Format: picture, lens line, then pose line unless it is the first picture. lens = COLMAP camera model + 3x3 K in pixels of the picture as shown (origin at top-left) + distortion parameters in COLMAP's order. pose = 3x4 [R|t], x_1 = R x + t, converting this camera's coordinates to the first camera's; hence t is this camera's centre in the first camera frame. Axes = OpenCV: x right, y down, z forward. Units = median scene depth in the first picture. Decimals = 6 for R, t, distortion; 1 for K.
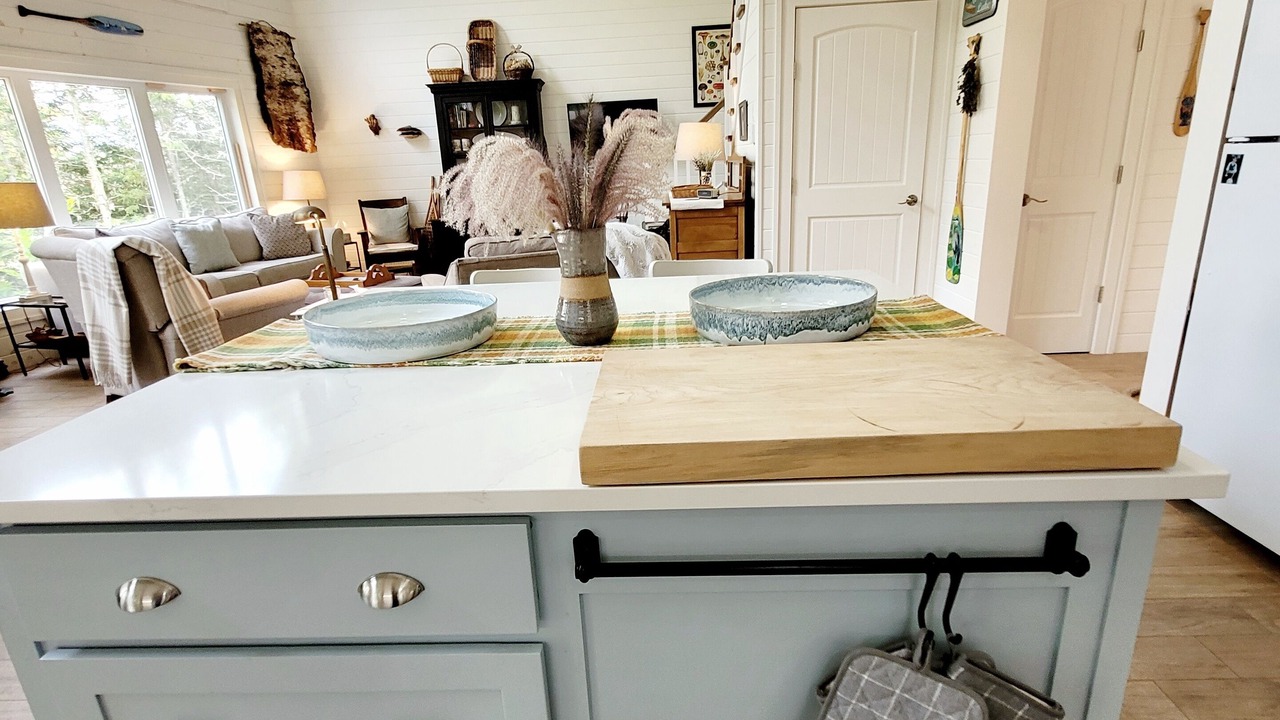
lens RADIAL K [[654.1, 0, 638.9], [0, 654.1, 357.5], [0, 0, 1]] dist [-0.002685, 0.001325]
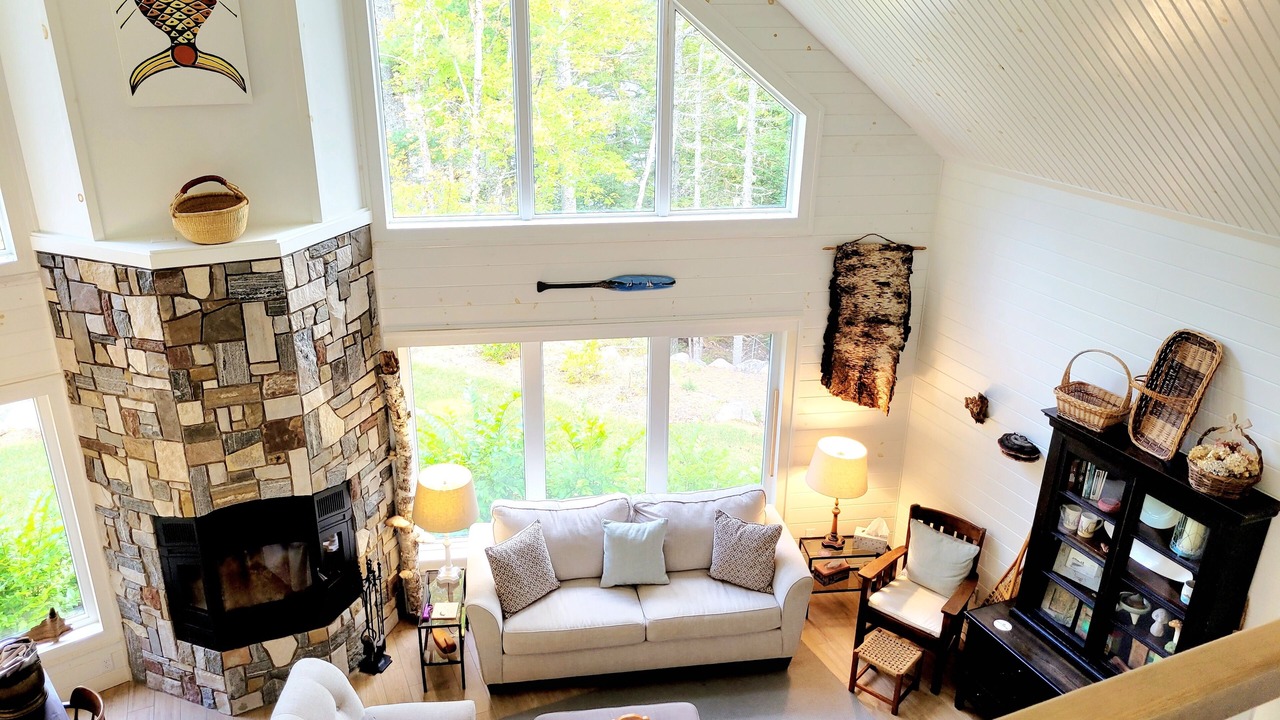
lens RADIAL K [[974.9, 0, 638.4], [0, 974.9, 359.5], [0, 0, 1]] dist [0.037646, -0.000786]
pose [[0.424346, 0.398649, -0.813025, 0.179157], [-0.307707, 0.907927, 0.284579, -0.588343], [0.851614, 0.129414, 0.507942, 0.295688]]
